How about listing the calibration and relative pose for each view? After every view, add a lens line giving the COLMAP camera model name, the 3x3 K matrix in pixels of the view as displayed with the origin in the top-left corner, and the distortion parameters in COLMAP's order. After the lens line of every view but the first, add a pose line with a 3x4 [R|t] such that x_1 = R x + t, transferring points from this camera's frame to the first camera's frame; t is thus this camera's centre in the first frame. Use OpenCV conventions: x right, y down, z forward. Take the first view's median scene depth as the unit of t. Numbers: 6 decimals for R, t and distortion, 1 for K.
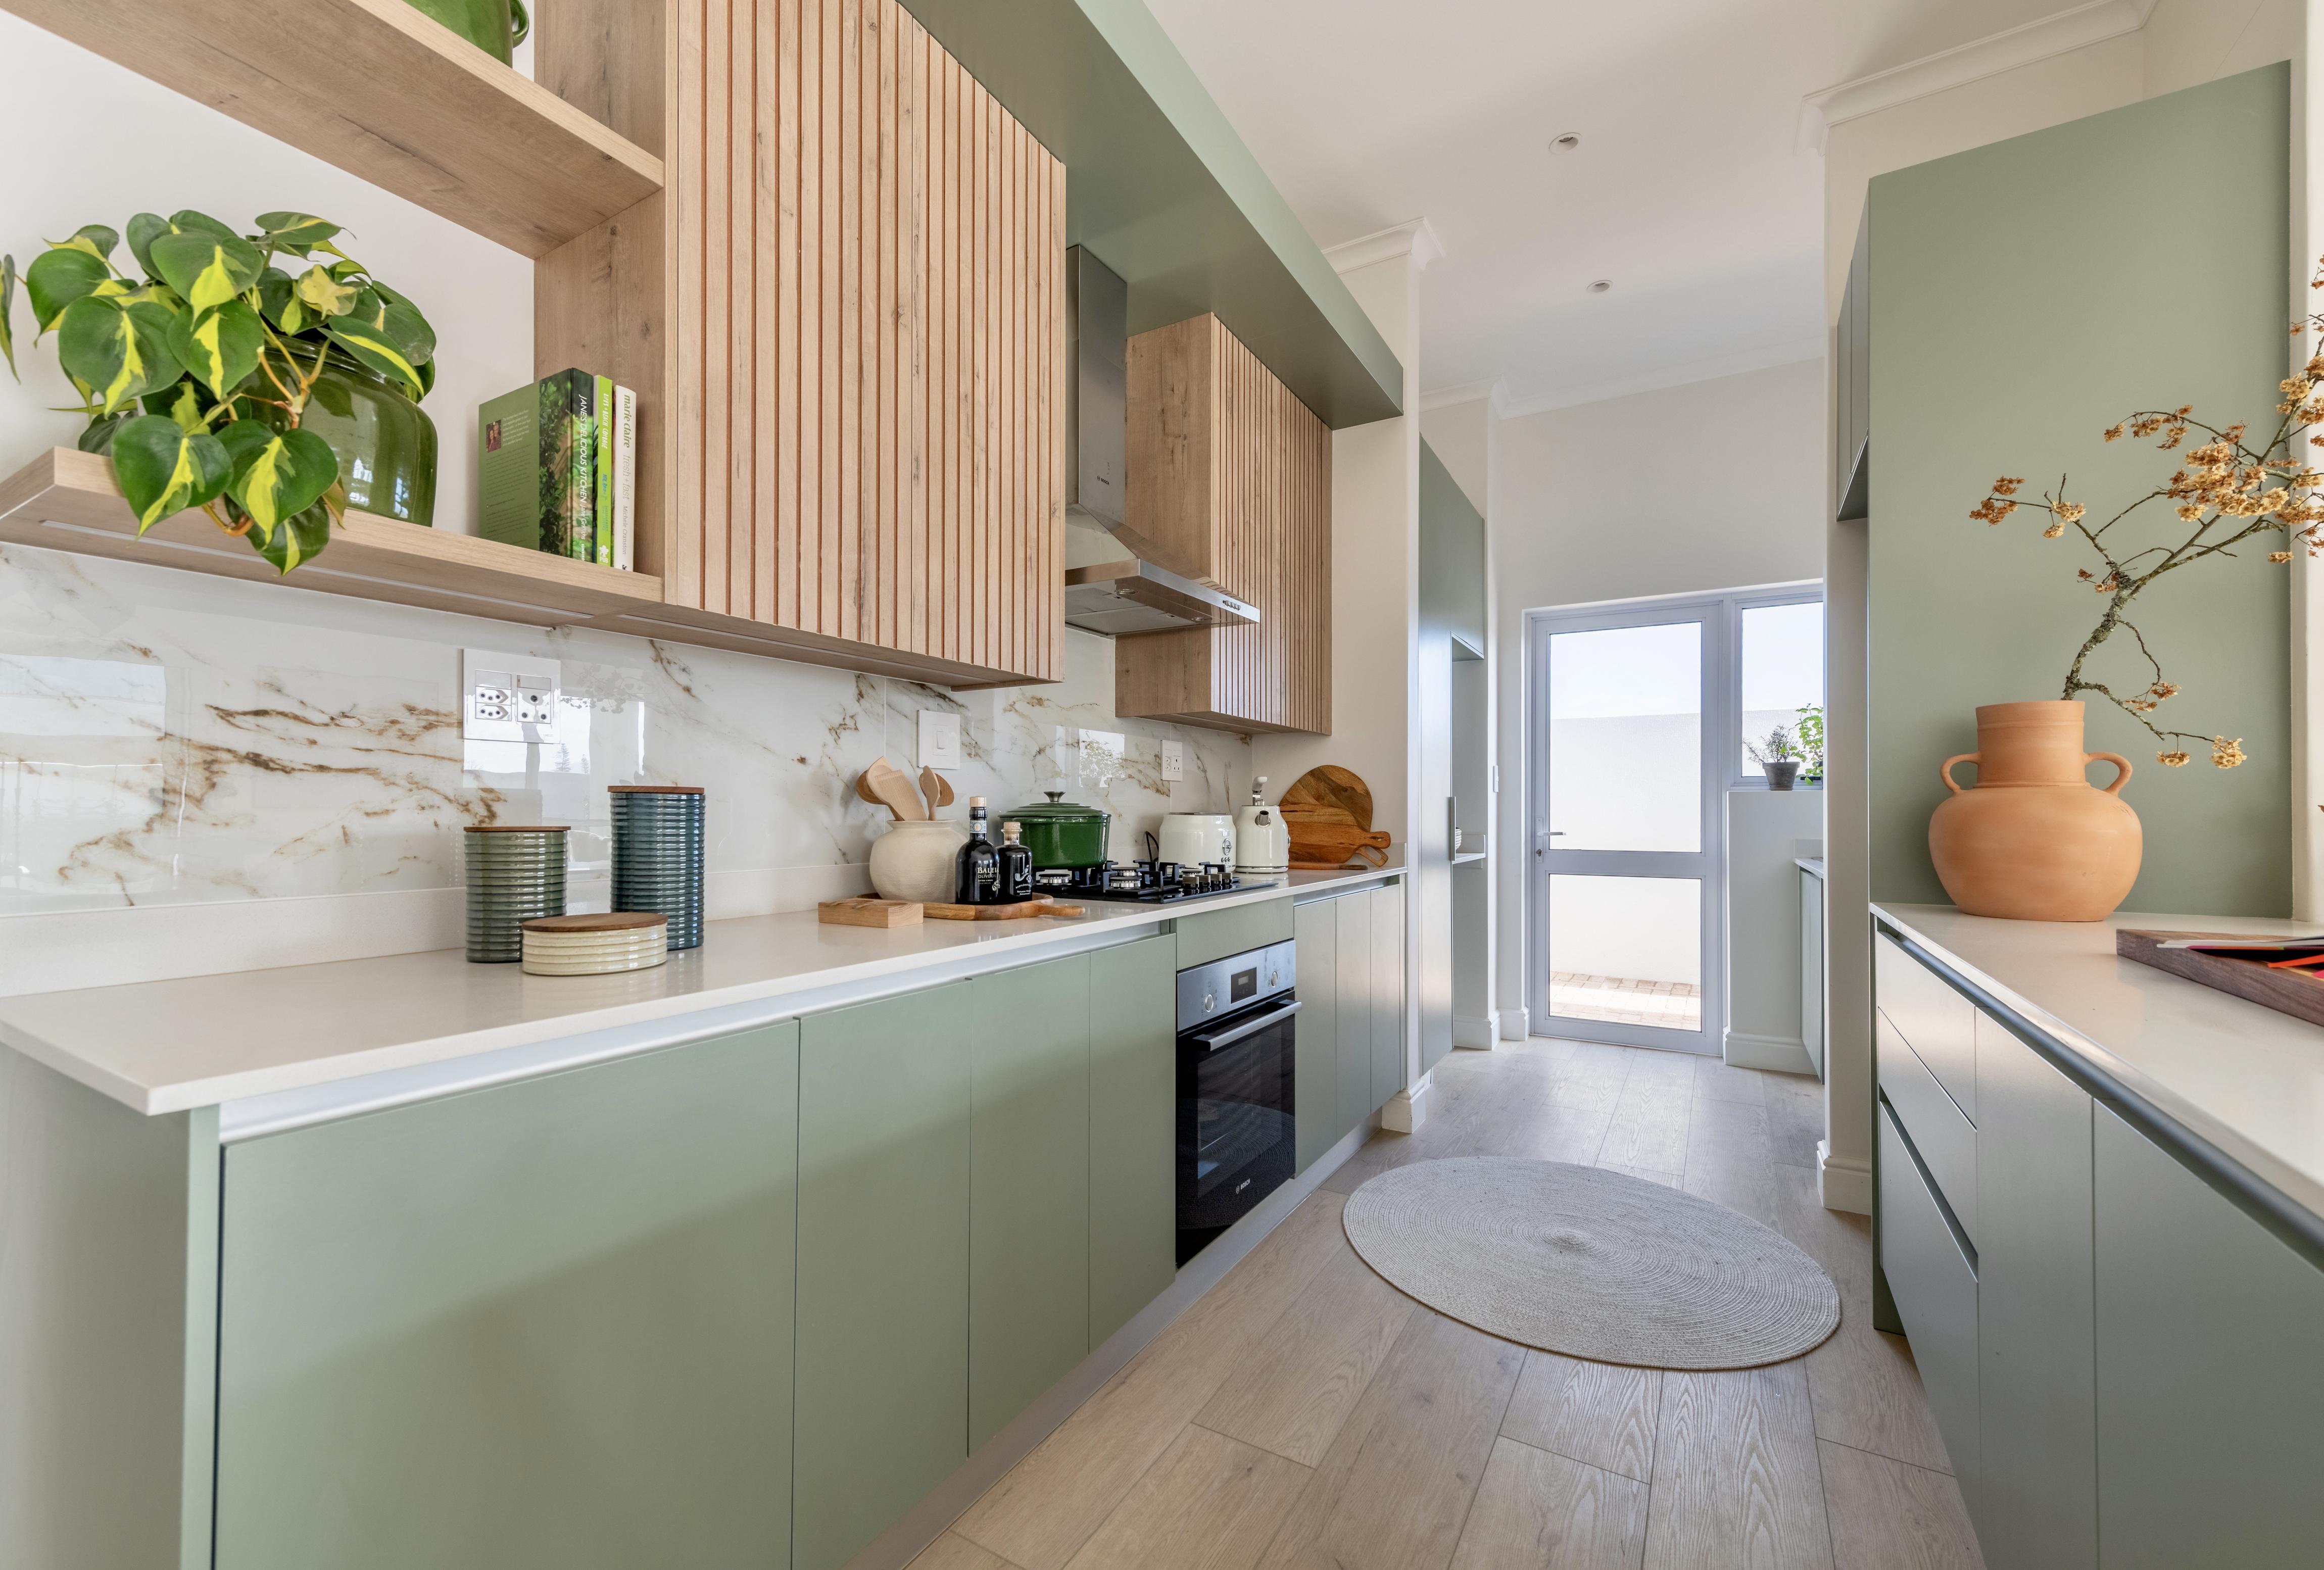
lens RADIAL K [[957.8, 0, 1147.5], [0, 957.8, 805.5], [0, 0, 1]] dist [0.004504, -0.000547]
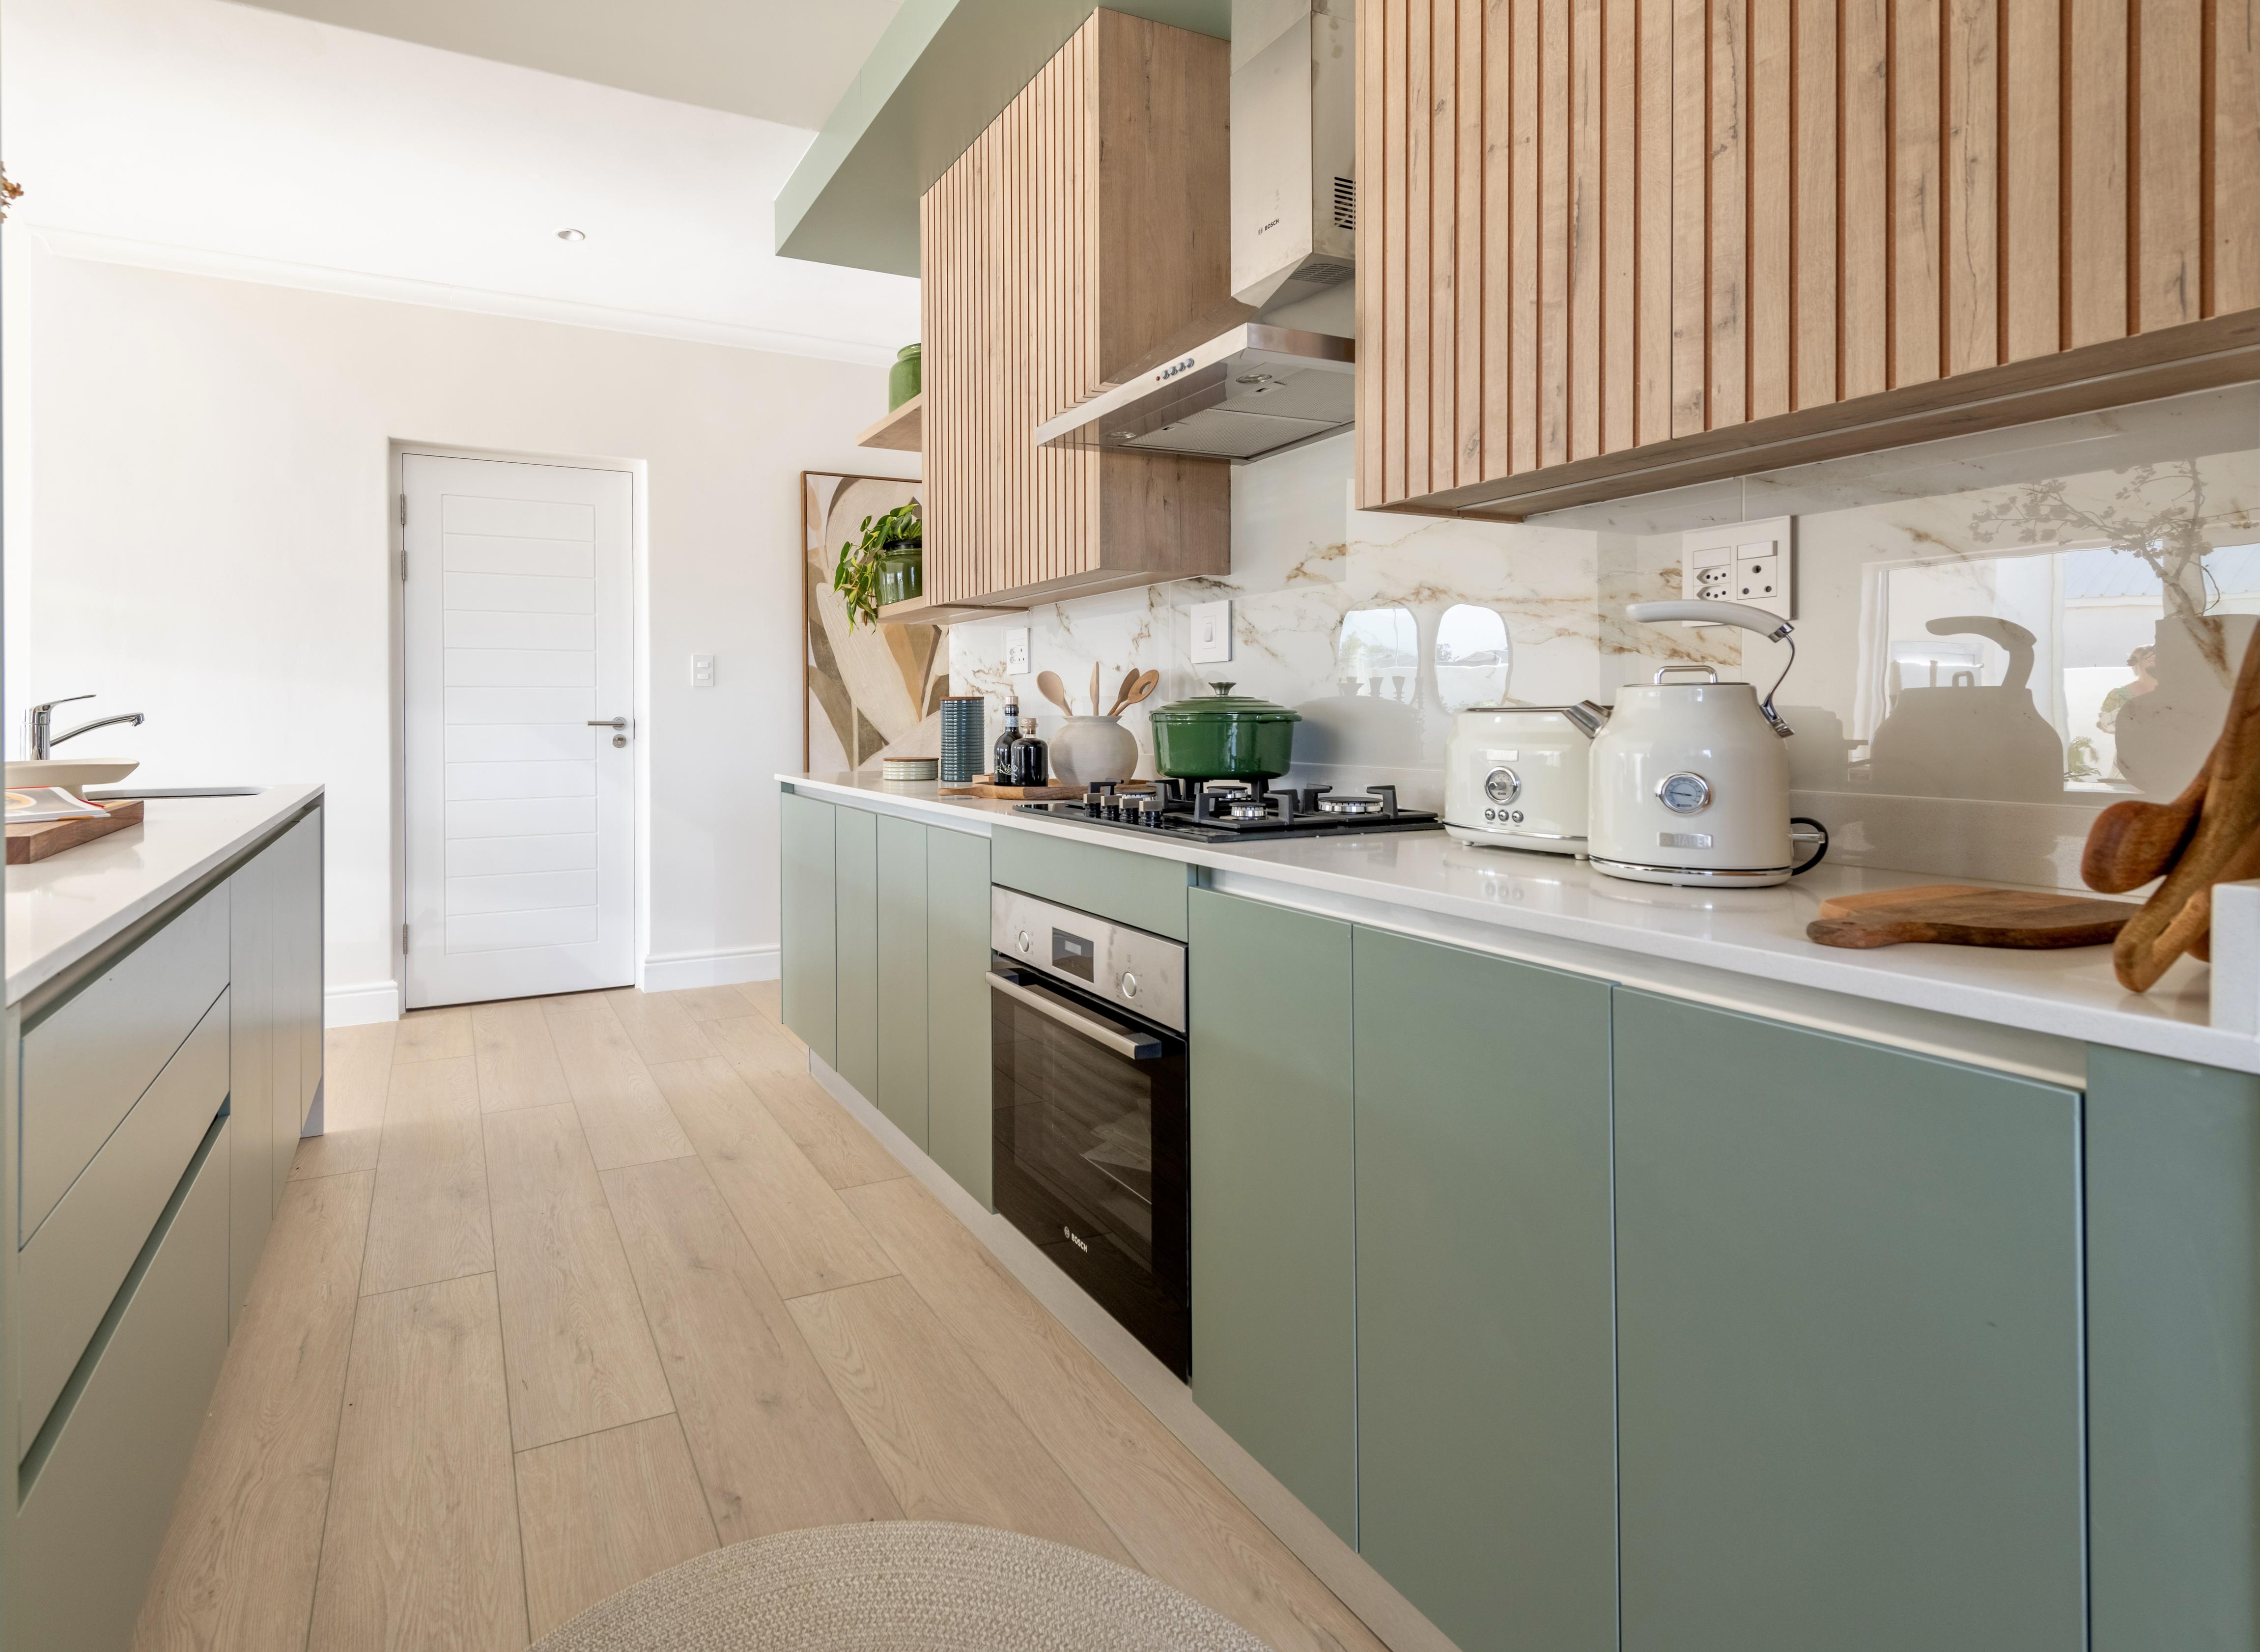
lens RADIAL K [[1232.6, 0, 997.3], [0, 1232.6, 707.9], [0, 0, 1]] dist [0.002931, 0.000271]
pose [[-0.573735, 0.003075, -0.819035, 0.917971], [0.013966, 0.999884, -0.006029, 0.011442], [0.818922, -0.014898, -0.573712, 1.552660]]
